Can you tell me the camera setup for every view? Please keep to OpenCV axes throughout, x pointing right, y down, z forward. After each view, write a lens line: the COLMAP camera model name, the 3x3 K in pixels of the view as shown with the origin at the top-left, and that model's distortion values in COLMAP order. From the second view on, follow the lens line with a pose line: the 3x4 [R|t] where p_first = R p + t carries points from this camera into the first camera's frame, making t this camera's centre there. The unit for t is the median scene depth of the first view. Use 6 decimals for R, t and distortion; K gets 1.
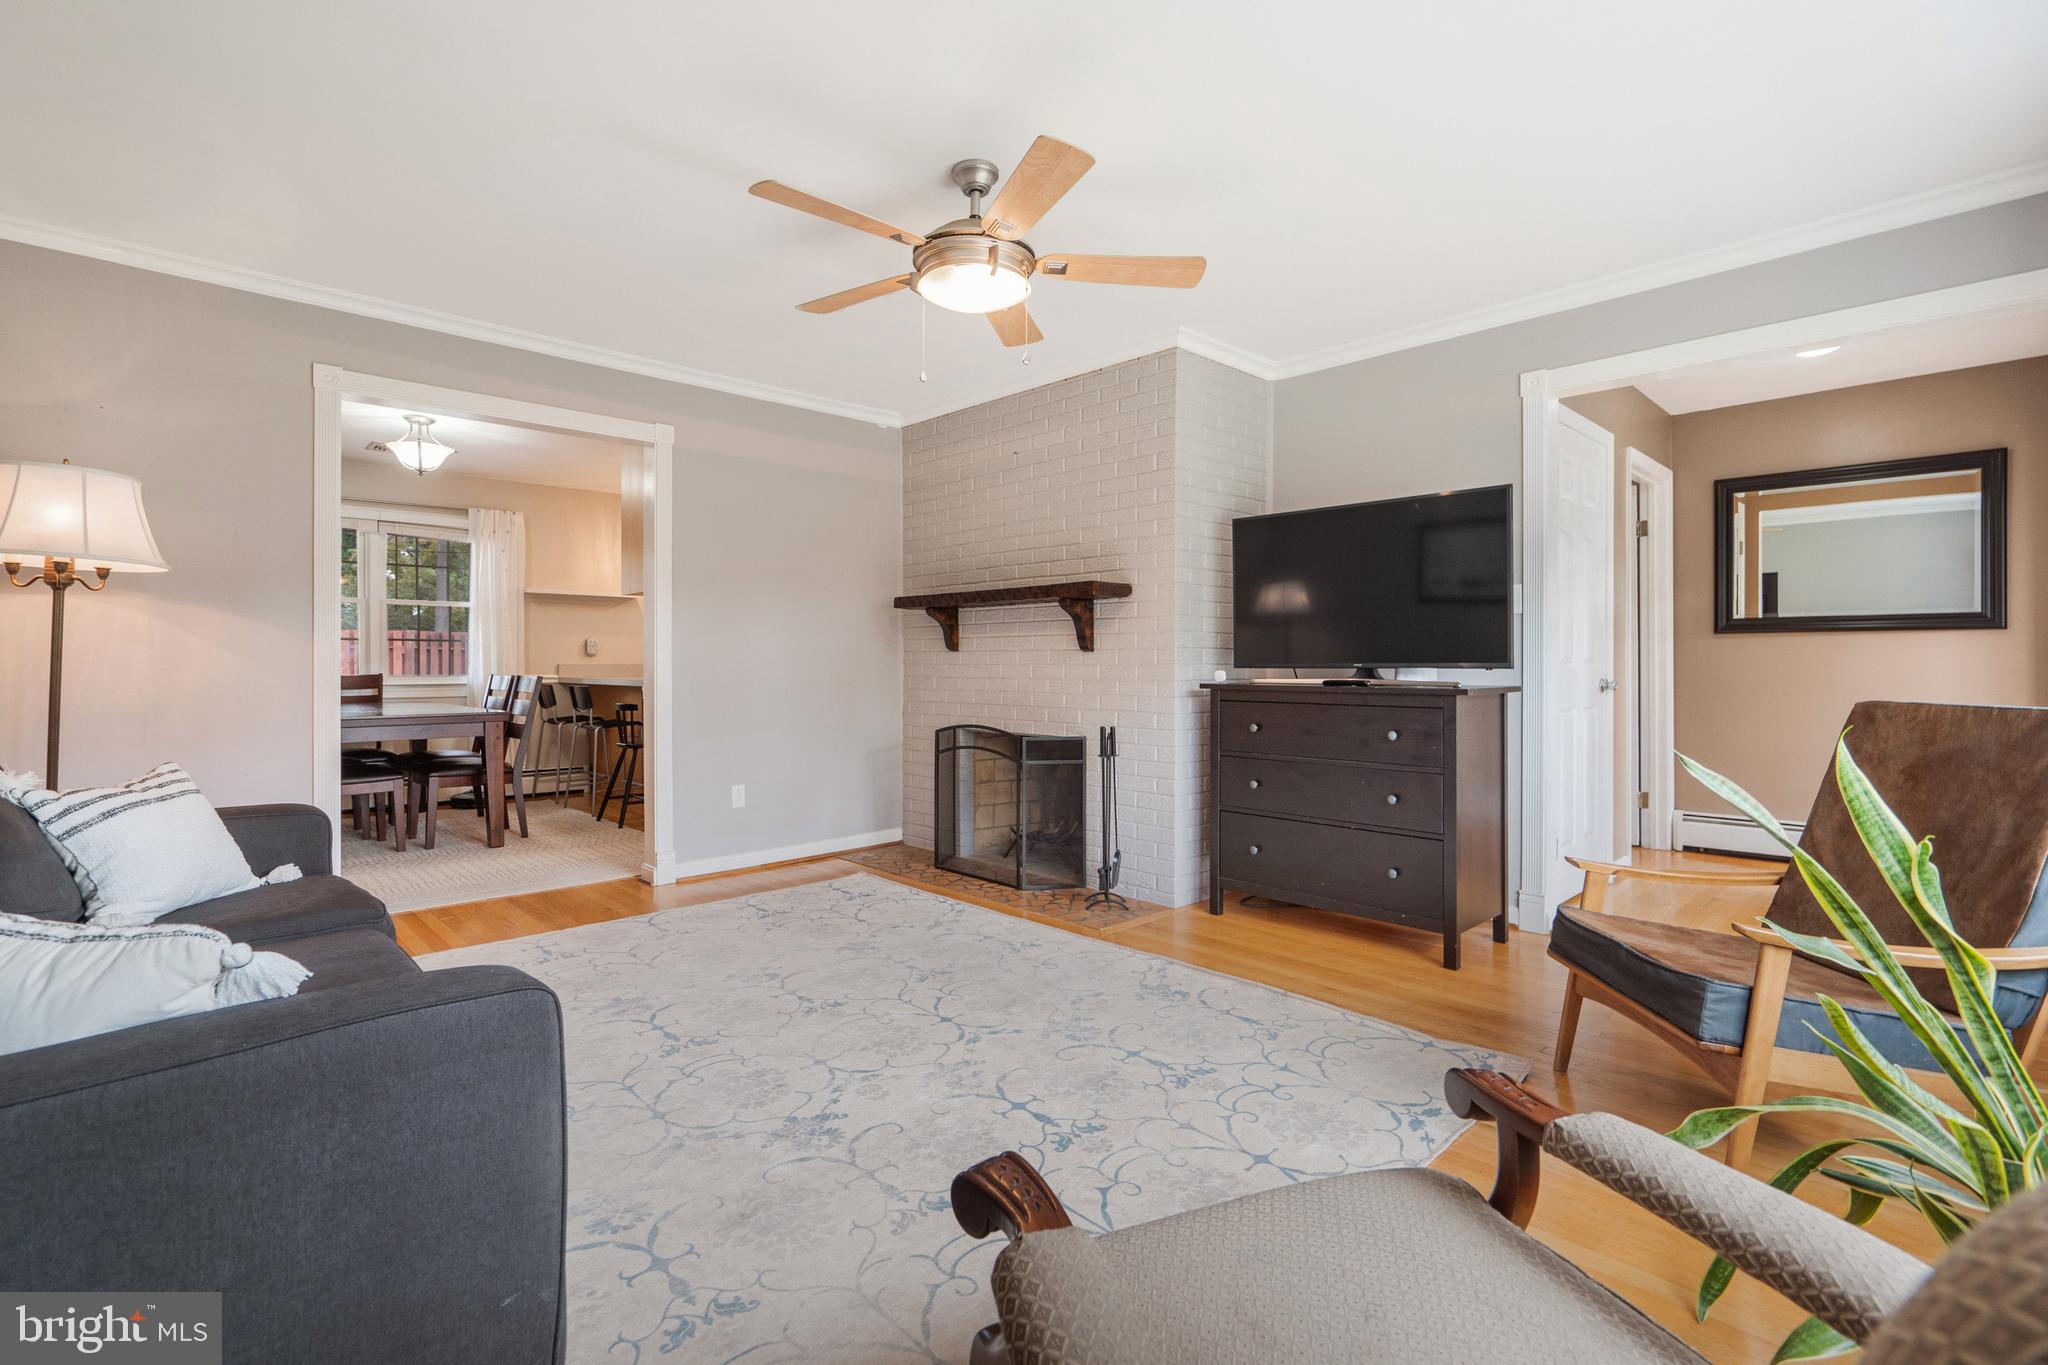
lens RADIAL K [[936.1, 0, 1025.7], [0, 936.1, 653.6], [0, 0, 1]] dist [-0.007734, 0.001249]
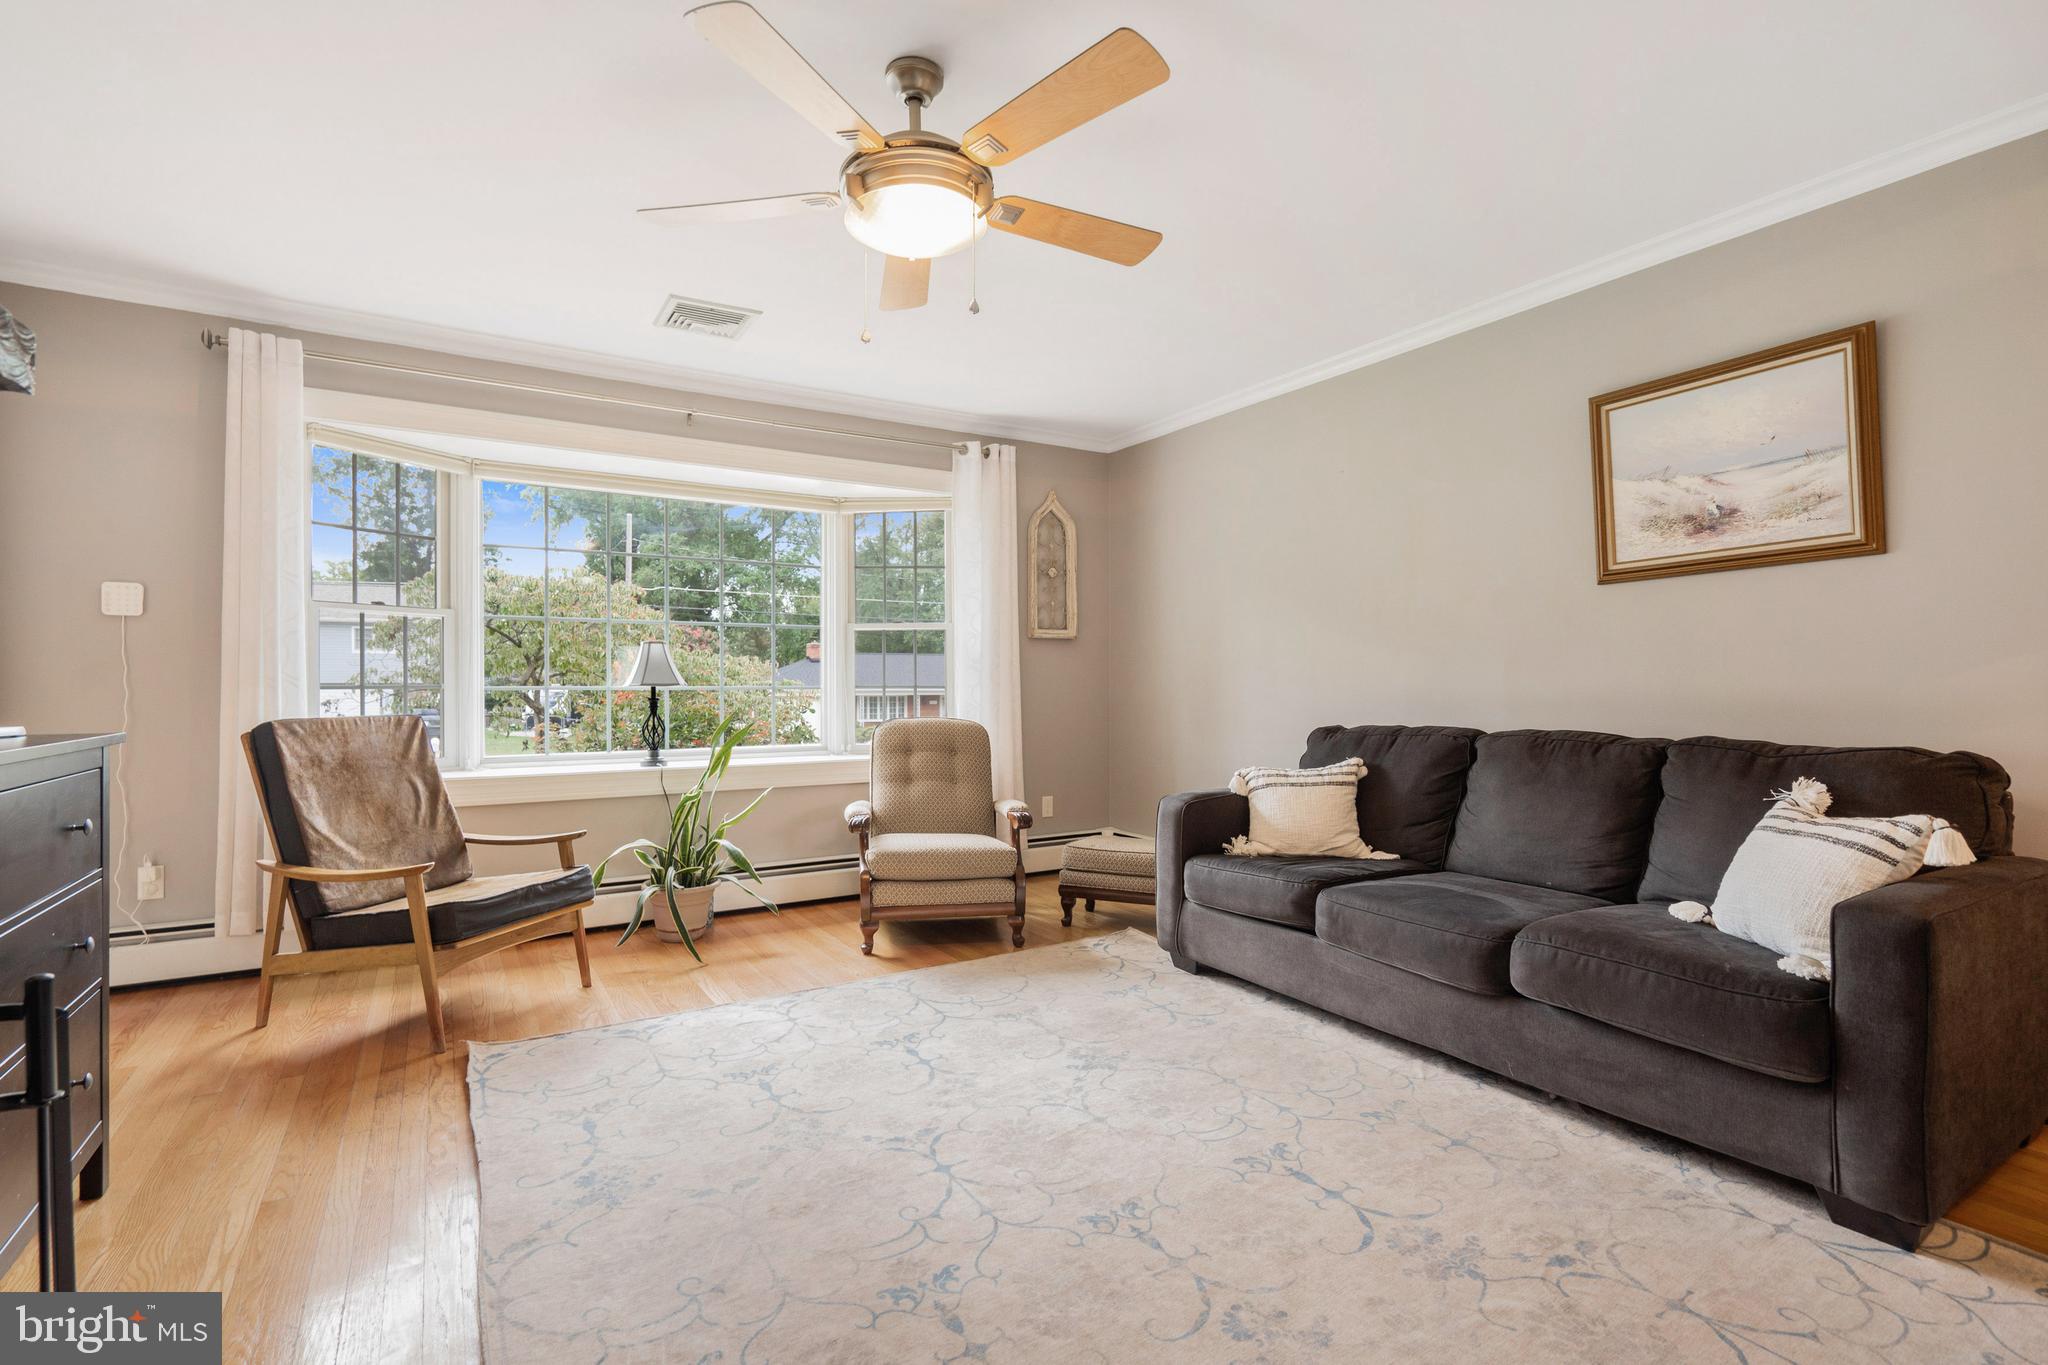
lens RADIAL K [[936.1, 0, 1006.3], [0, 936.1, 693.6], [0, 0, 1]] dist [-0.007734, 0.001249]
pose [[-0.974999, -0.000175, 0.222210, -0.274810], [0.000302, 0.999998, 0.002112, 0.010652], [-0.222210, 0.002126, -0.974997, 1.574277]]
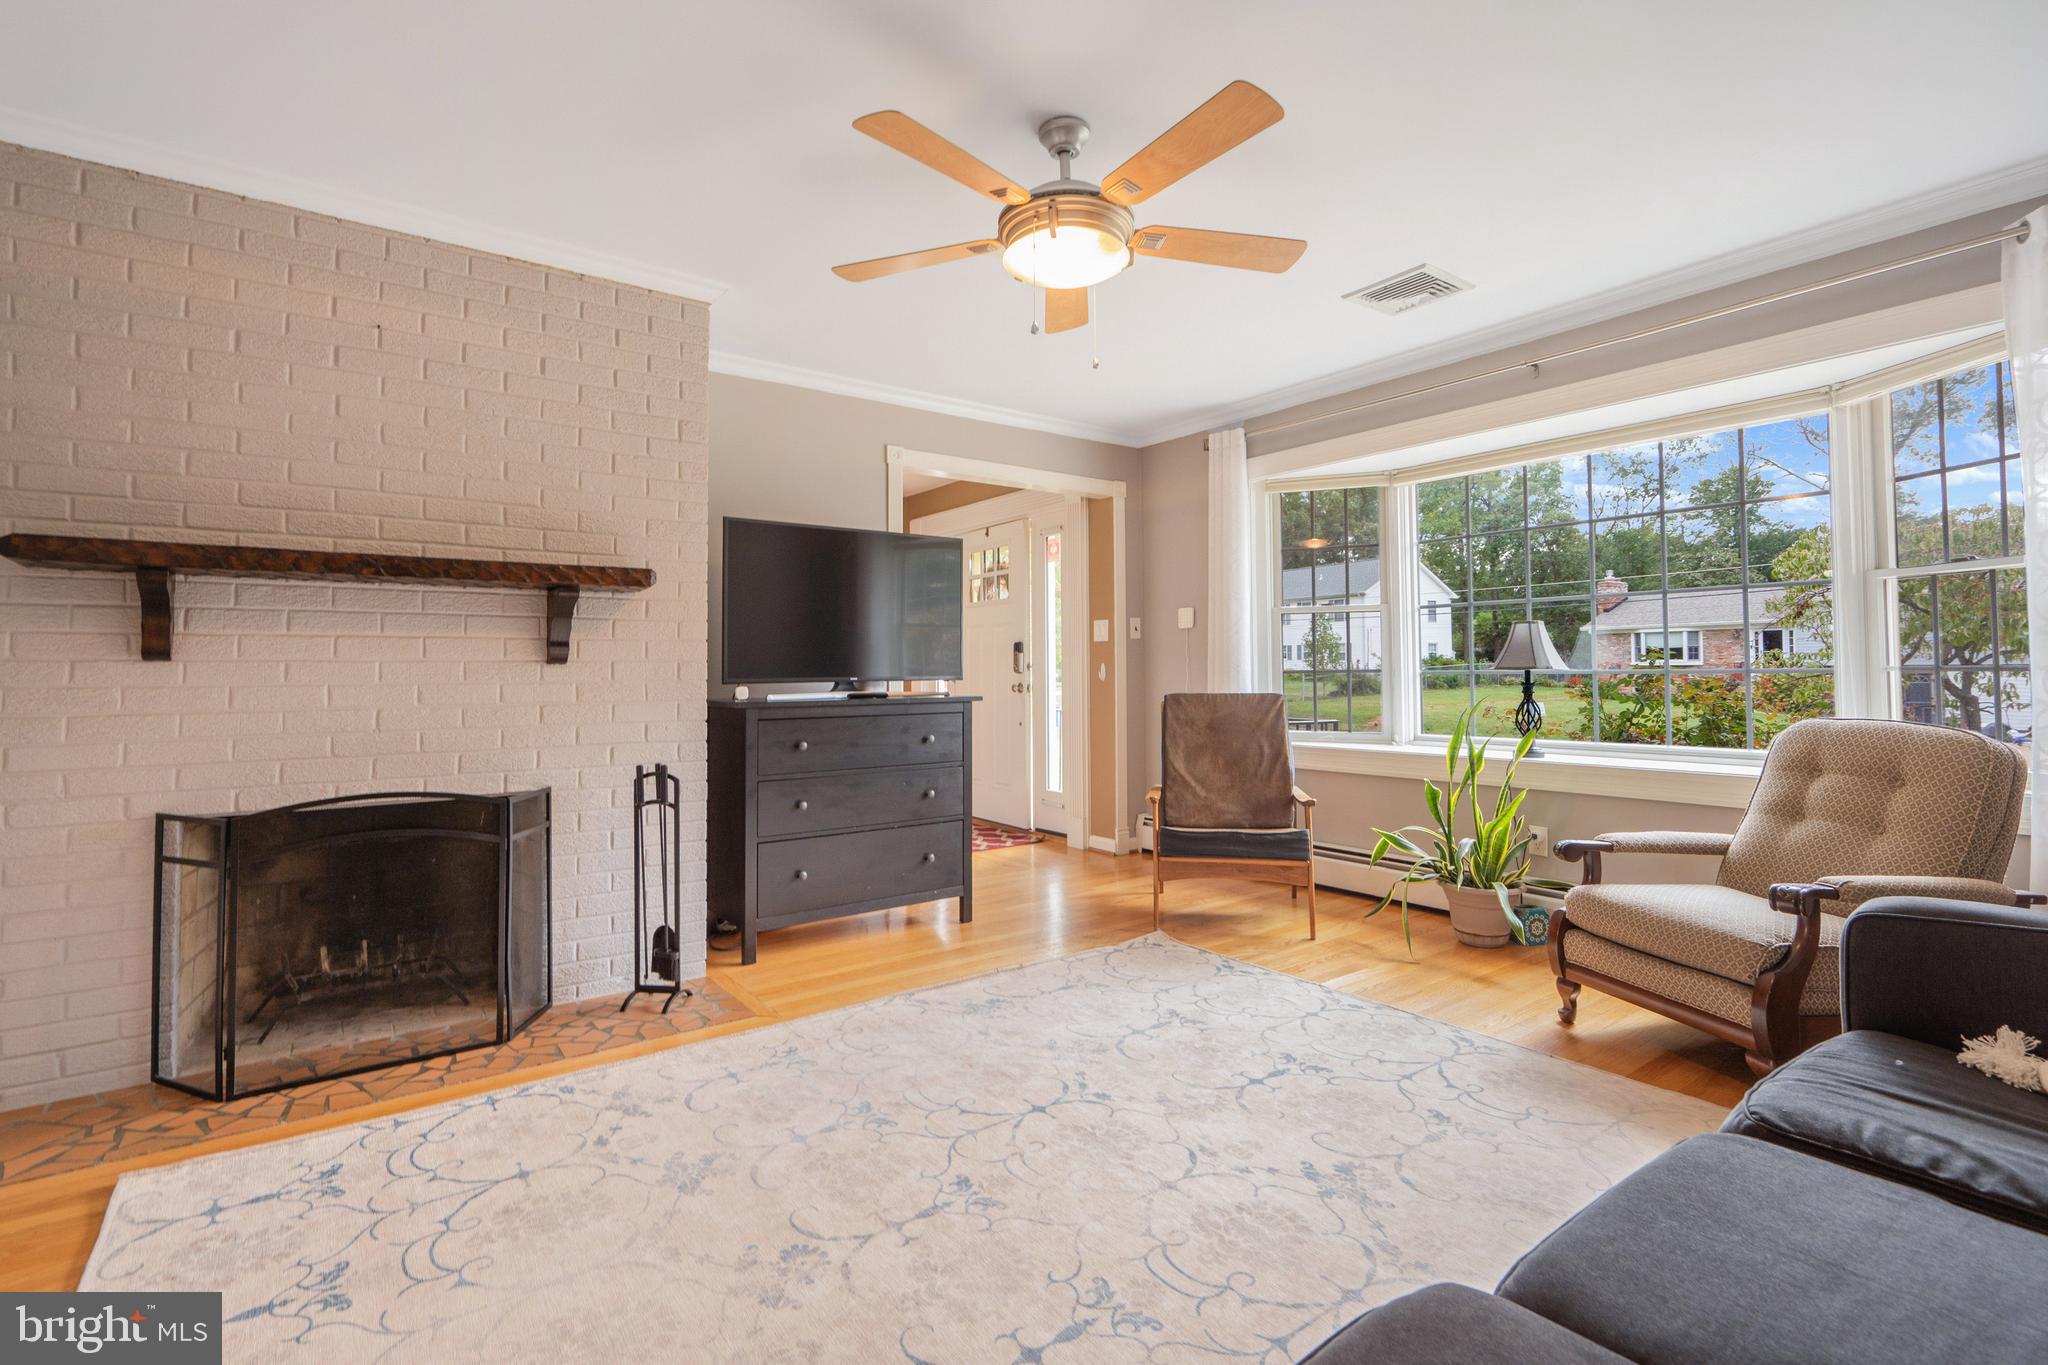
lens RADIAL K [[936.1, 0, 996.6], [0, 936.1, 655.2], [0, 0, 1]] dist [-0.007734, 0.001249]
pose [[0.145355, 0.017873, 0.989218, -0.837901], [0.000261, 0.999836, -0.018103, 0.005731], [-0.989380, 0.002889, 0.145326, 0.841204]]
